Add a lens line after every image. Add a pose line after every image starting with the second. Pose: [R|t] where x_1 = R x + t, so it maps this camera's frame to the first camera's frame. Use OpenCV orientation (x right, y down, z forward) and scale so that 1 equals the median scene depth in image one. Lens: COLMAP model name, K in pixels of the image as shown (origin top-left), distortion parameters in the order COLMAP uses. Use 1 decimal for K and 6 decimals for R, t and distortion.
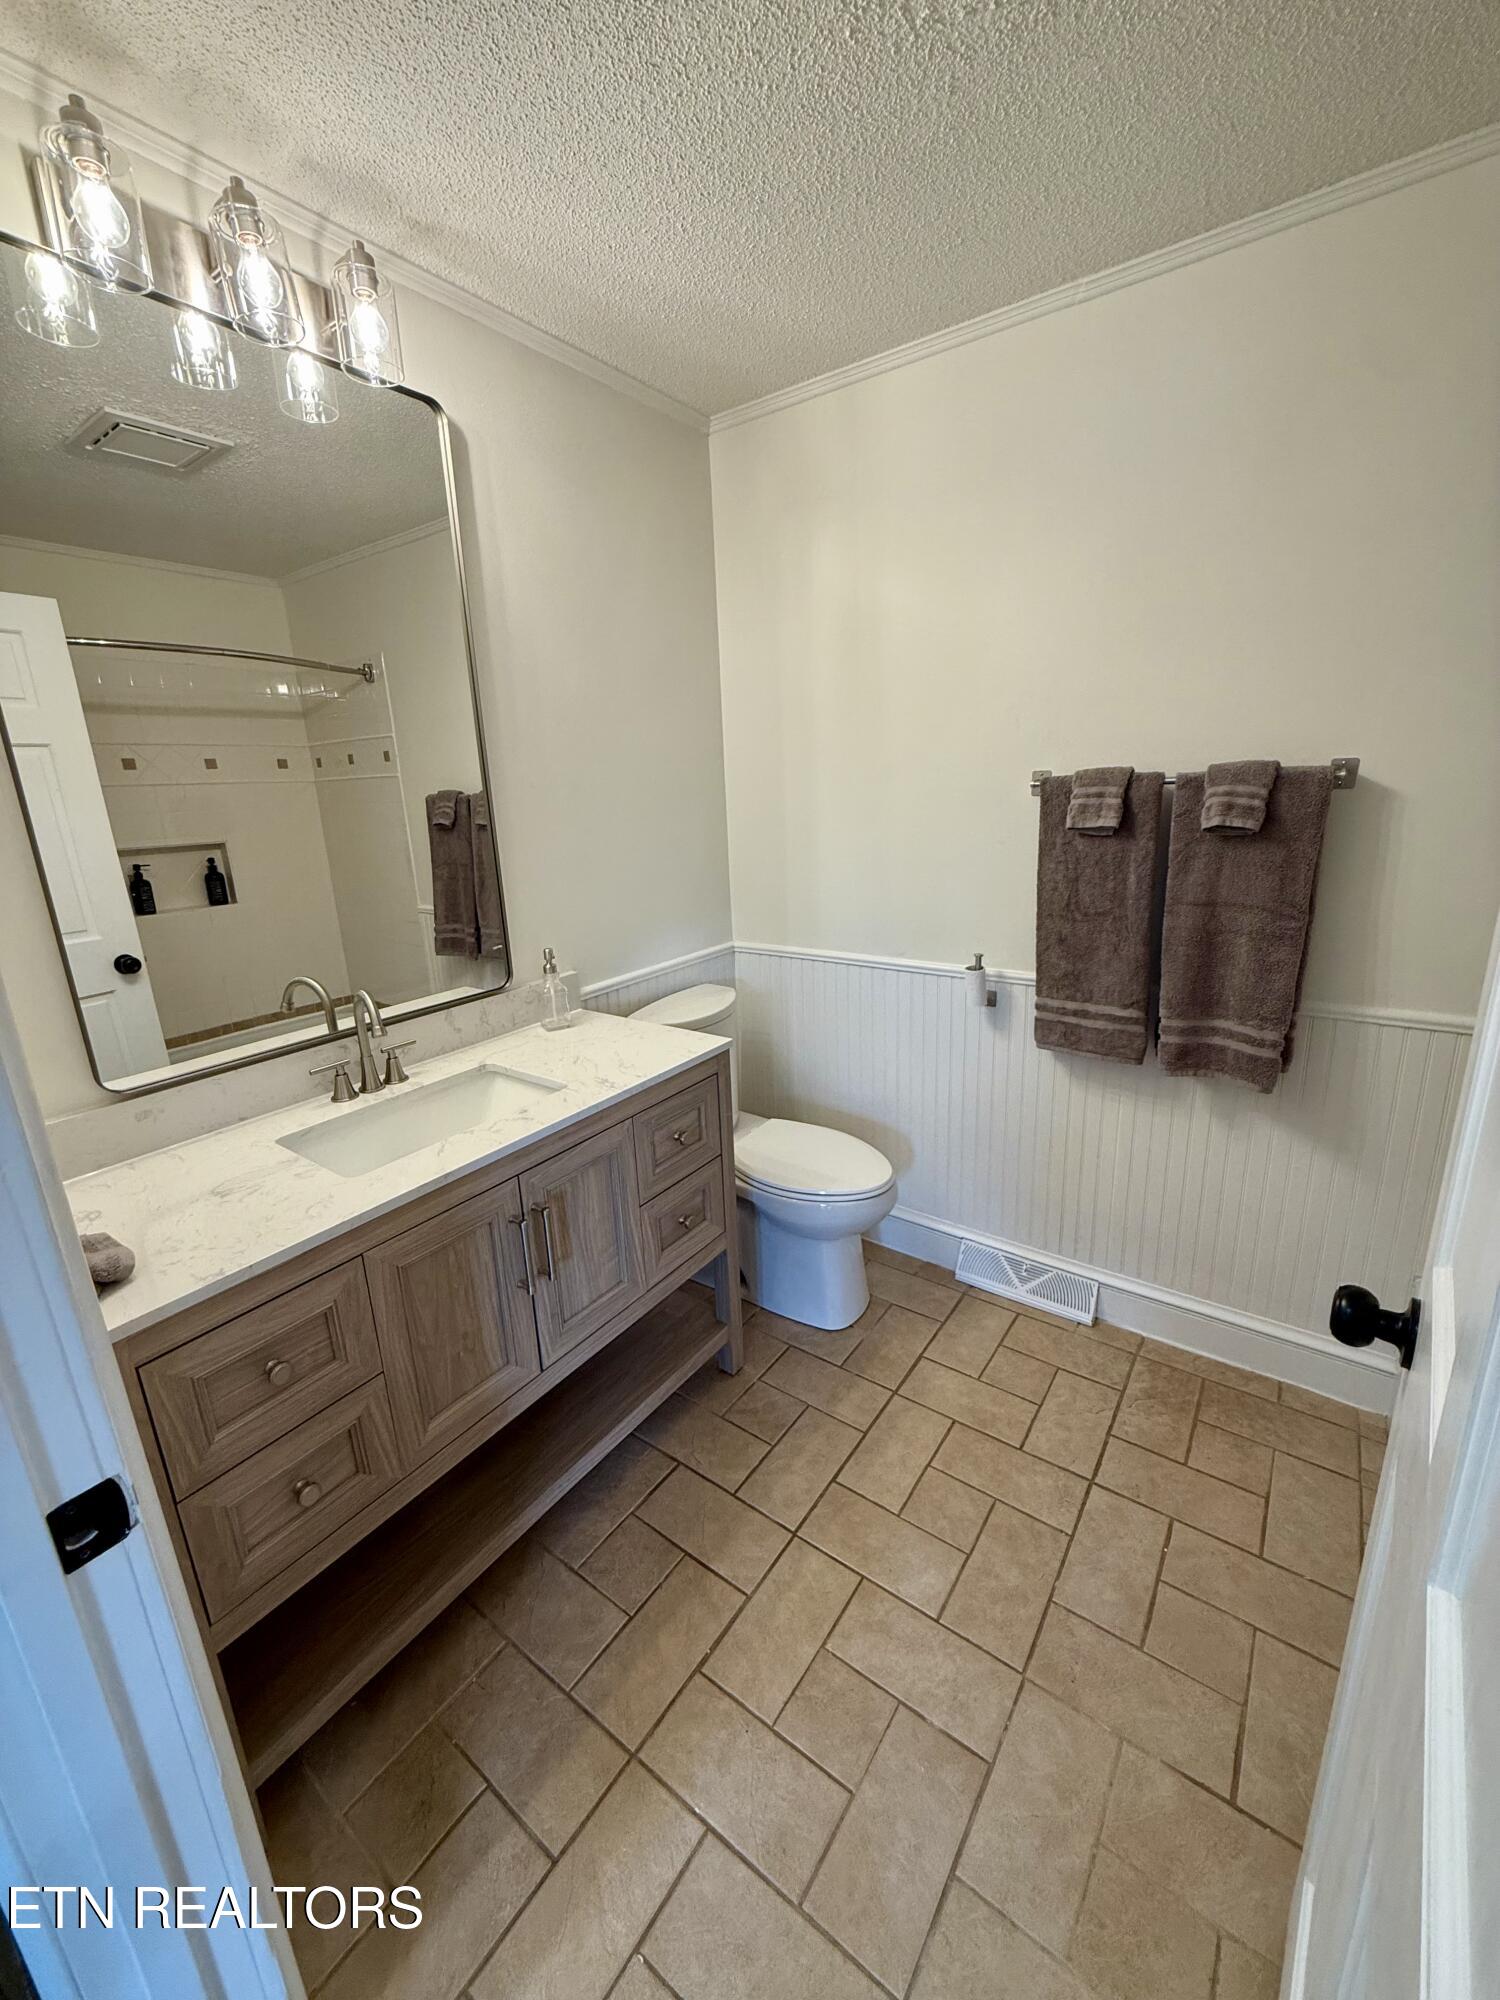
lens RADIAL K [[796.8, 0, 747.4], [0, 796.8, 997.5], [0, 0, 1]] dist [-0.000363, 0.000121]
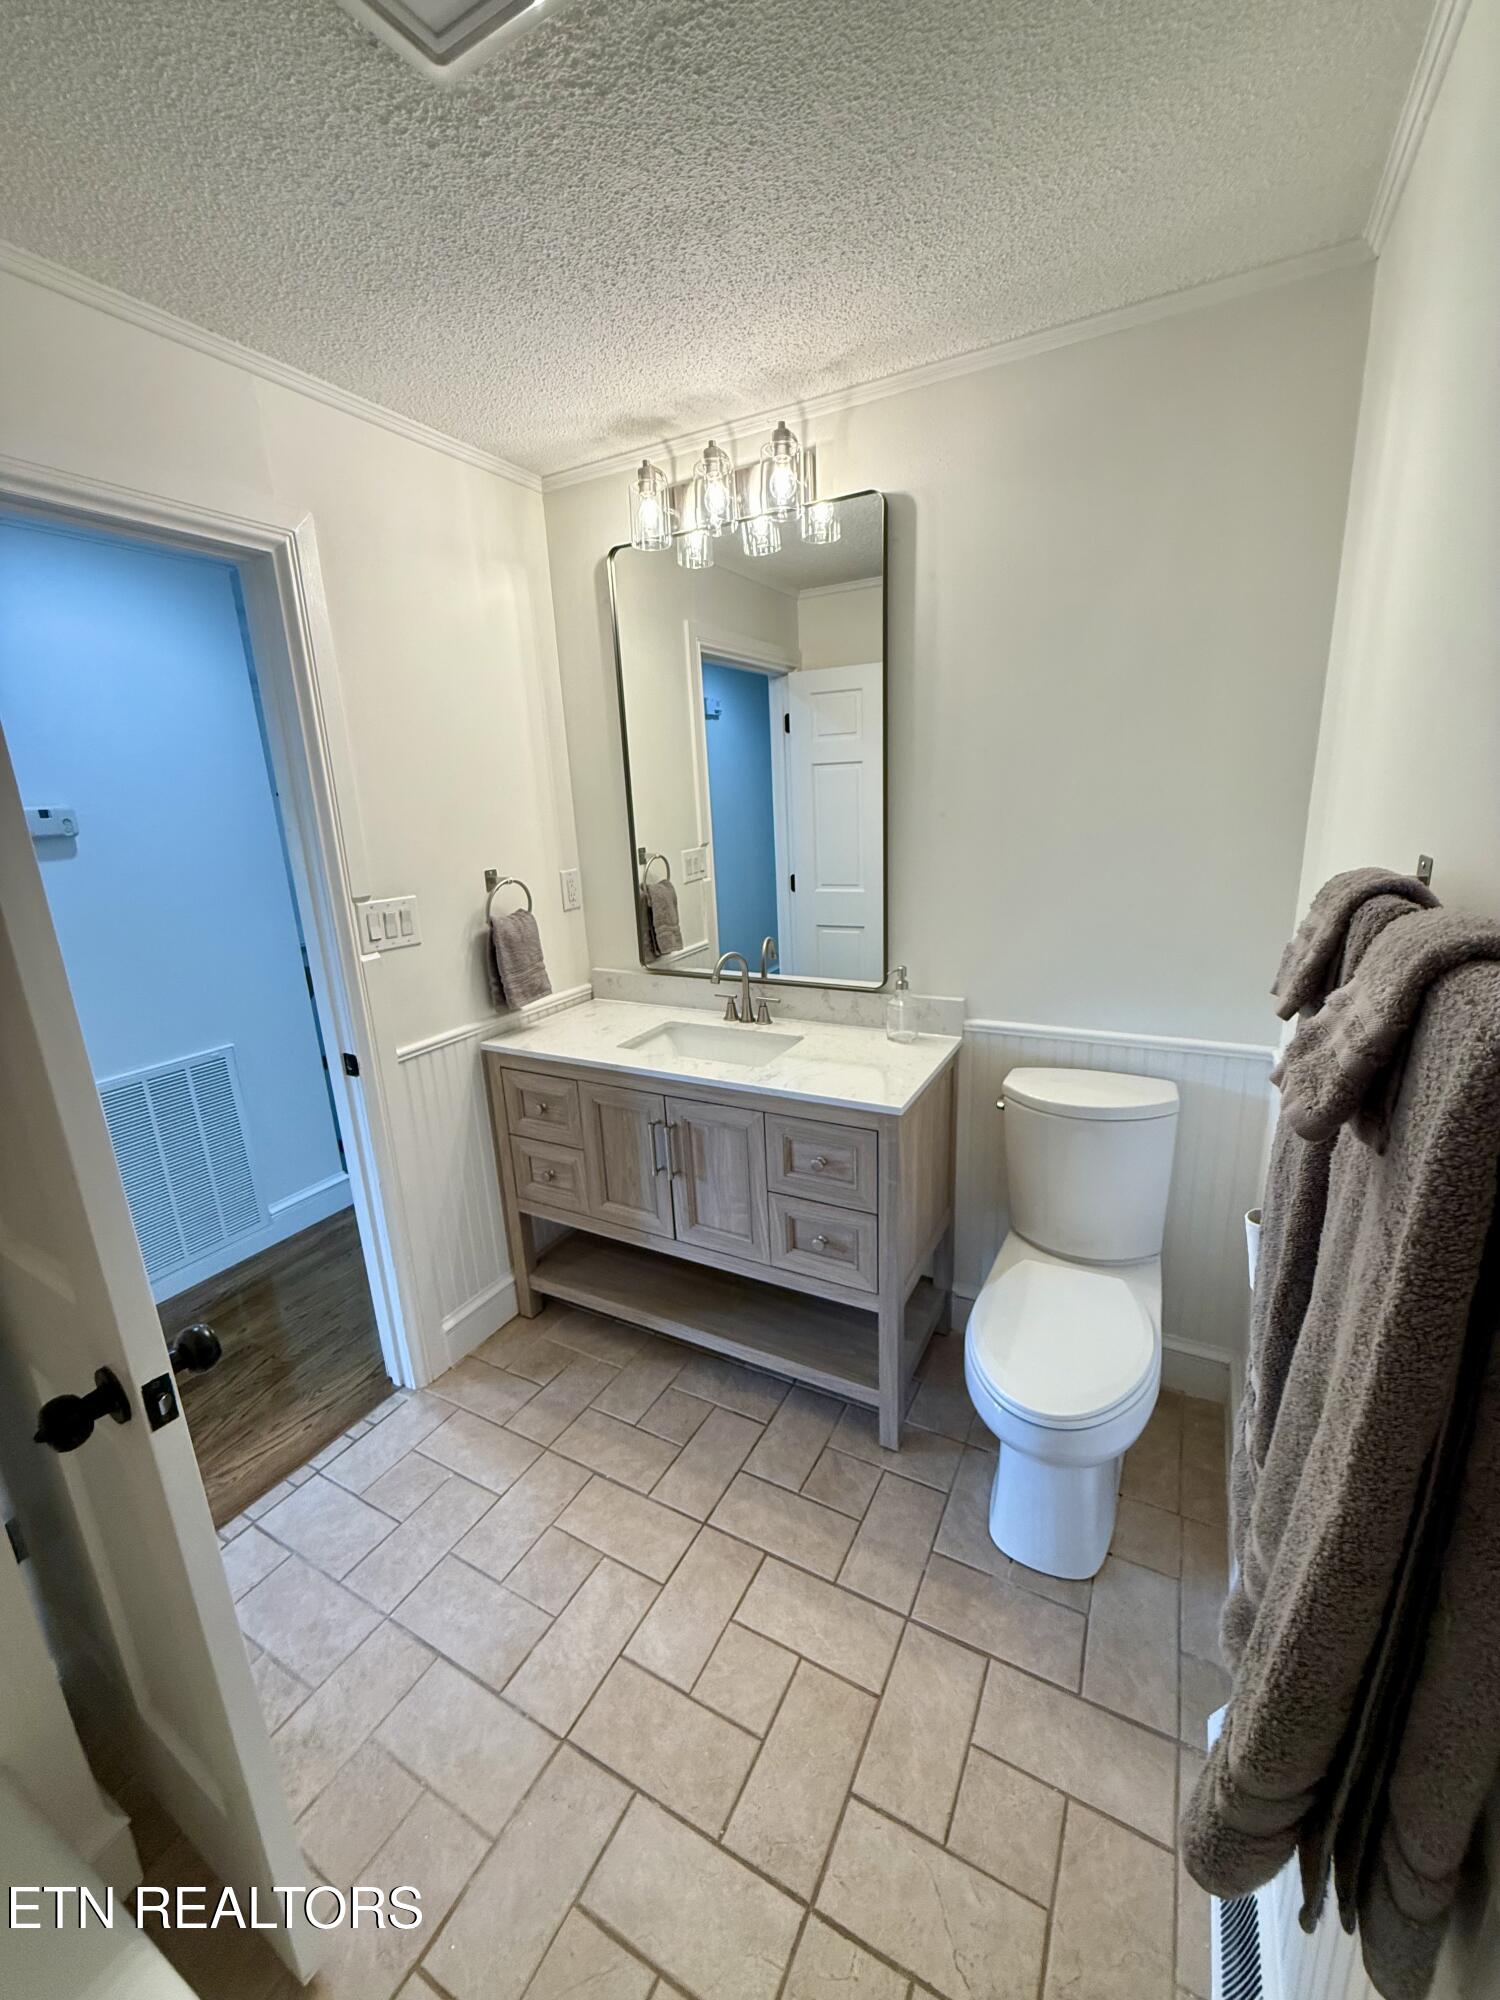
lens RADIAL K [[796.8, 0, 745.8], [0, 796.8, 997.3], [0, 0, 1]] dist [-0.000363, 0.000121]
pose [[0.128323, 0.284643, -0.950006, 0.946159], [-0.227145, 0.940897, 0.251232, -0.306184], [0.965370, 0.183550, 0.185394, 0.761474]]
